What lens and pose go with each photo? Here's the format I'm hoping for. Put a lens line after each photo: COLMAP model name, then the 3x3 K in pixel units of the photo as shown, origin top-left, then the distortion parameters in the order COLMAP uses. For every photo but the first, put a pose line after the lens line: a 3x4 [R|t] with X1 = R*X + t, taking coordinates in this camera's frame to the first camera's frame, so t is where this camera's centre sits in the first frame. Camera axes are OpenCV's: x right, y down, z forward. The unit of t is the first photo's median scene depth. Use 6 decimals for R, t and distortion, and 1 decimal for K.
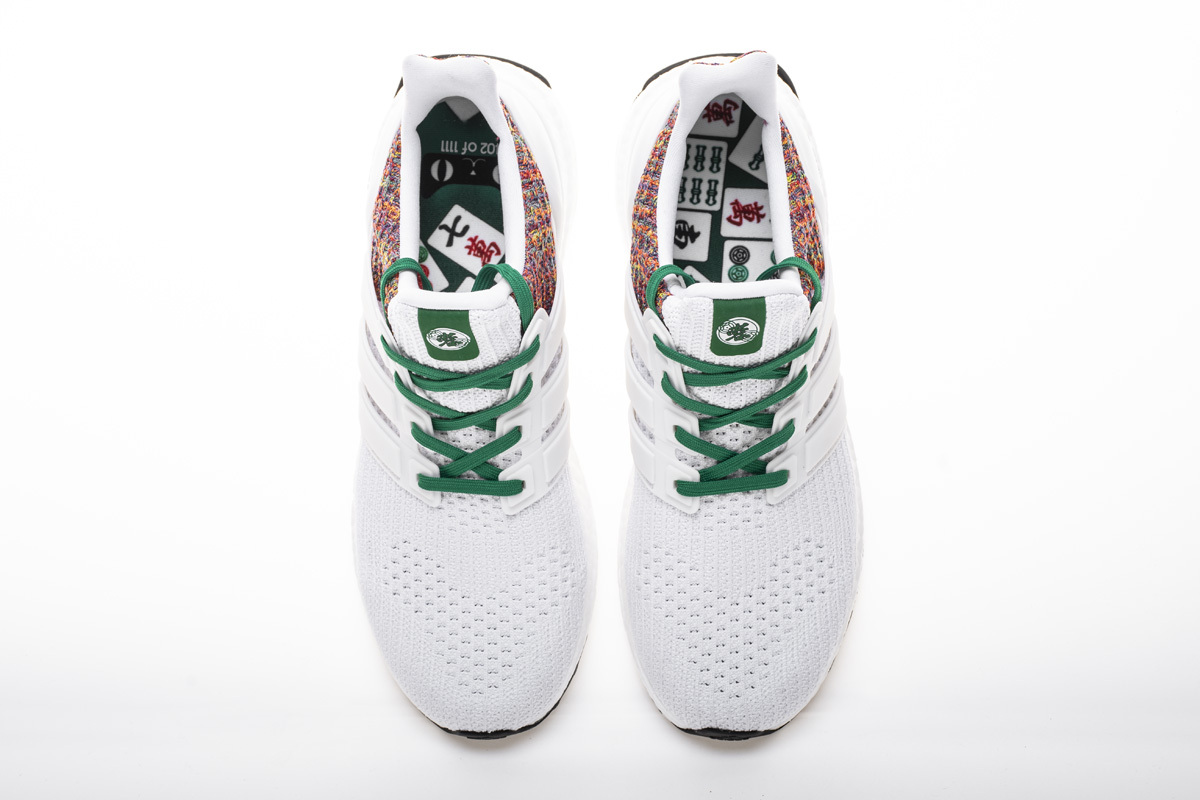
lens RADIAL K [[2915.3, 0, 600.0], [0, 2915.3, 400.0], [0, 0, 1]] dist [0.409579, 0.073740]
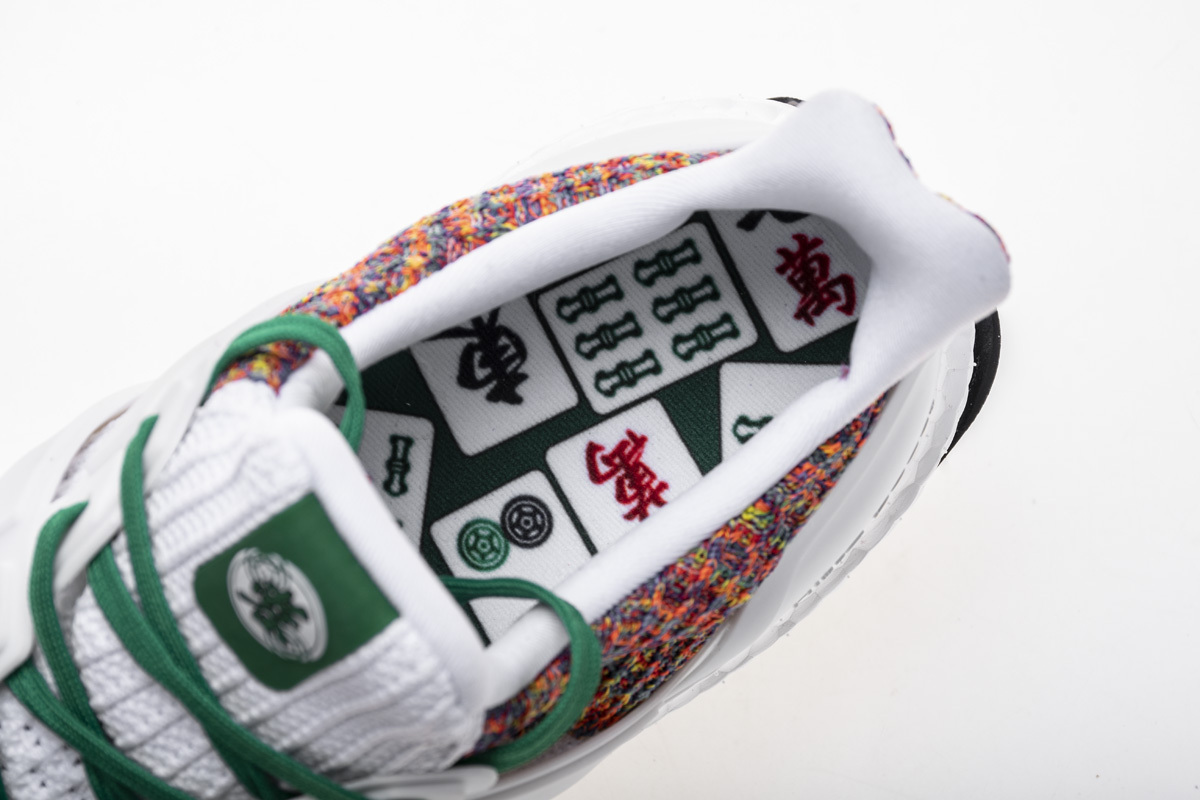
lens RADIAL K [[3611.9, 0, 600.0], [0, 3611.9, 400.0], [0, 0, 1]] dist [-0.017486, 0.160118]
pose [[0.529497, 0.847405, -0.039212, 0.056854], [-0.848150, 0.527928, -0.043964, -0.044534], [-0.016554, 0.056536, 0.998263, 0.518631]]
